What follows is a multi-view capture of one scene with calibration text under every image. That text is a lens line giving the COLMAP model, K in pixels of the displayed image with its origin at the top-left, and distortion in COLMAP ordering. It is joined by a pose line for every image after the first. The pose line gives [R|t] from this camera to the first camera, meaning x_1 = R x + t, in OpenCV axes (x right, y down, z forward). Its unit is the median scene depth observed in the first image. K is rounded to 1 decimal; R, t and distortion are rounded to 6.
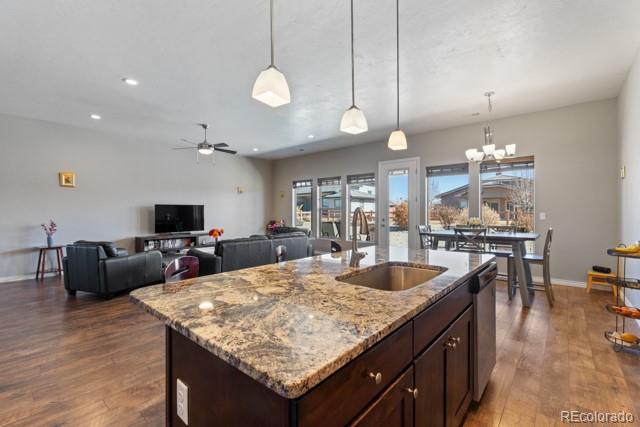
lens RADIAL K [[285.3, 0, 320.0], [0, 285.3, 213.5], [0, 0, 1]] dist [-0.000012, -0.000004]
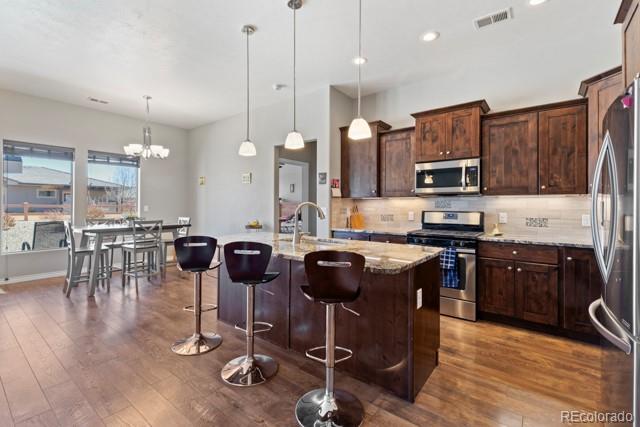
lens RADIAL K [[284.6, 0, 320.7], [0, 284.6, 204.4], [0, 0, 1]] dist [-0.000517, -0.000051]
pose [[-0.056540, 0.006025, 0.998382, -0.584706], [0.004550, 0.999973, -0.005777, 0.004427], [-0.998390, 0.004216, -0.056566, 0.435874]]
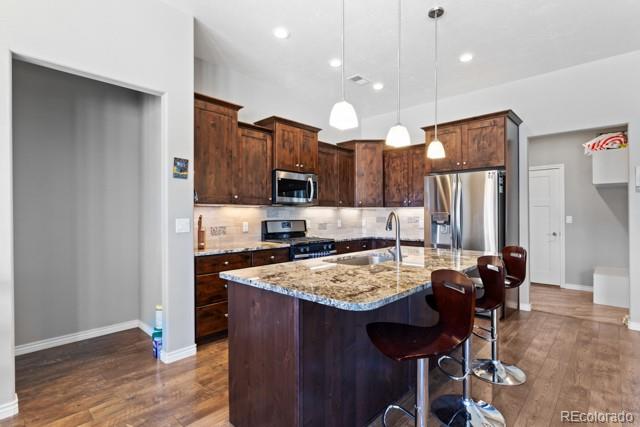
lens RADIAL K [[331.8, 0, 320.0], [0, 331.8, 213.5], [0, 0, 1]] dist [0.001203, 0.000075]
pose [[-0.999441, 0.008651, 0.032301, 0.195409], [0.008698, 0.999961, 0.001315, 0.000385], [-0.032288, 0.001595, -0.999477, 1.126182]]
